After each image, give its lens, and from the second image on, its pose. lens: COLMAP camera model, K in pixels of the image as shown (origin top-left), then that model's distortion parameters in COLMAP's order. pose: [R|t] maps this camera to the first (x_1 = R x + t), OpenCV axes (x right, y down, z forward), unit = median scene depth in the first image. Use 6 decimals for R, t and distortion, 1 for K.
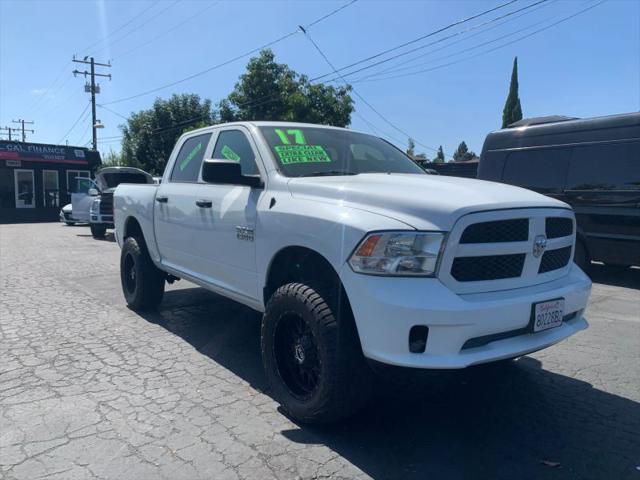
lens RADIAL K [[486.6, 0, 315.2], [0, 486.6, 236.6], [0, 0, 1]] dist [0.036080, -0.022244]
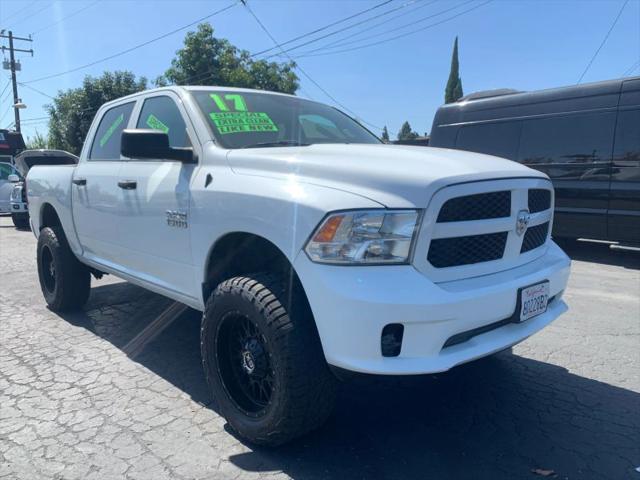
lens RADIAL K [[486.6, 0, 321.8], [0, 486.6, 236.3], [0, 0, 1]] dist [0.036080, -0.022244]
pose [[0.992577, -0.036389, 0.116045, 0.002217], [0.032174, 0.998760, 0.037991, -0.000030], [-0.117283, -0.033975, 0.992517, 0.106513]]
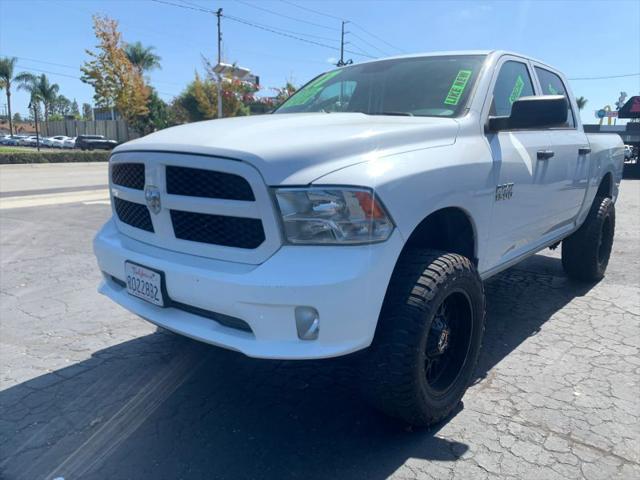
lens RADIAL K [[486.6, 0, 318.2], [0, 486.6, 240.9], [0, 0, 1]] dist [0.036080, -0.022244]
pose [[0.227136, 0.182985, -0.956518, 0.766524], [-0.091647, 0.981846, 0.166068, -0.042895], [0.969541, 0.049942, 0.239782, 0.631718]]
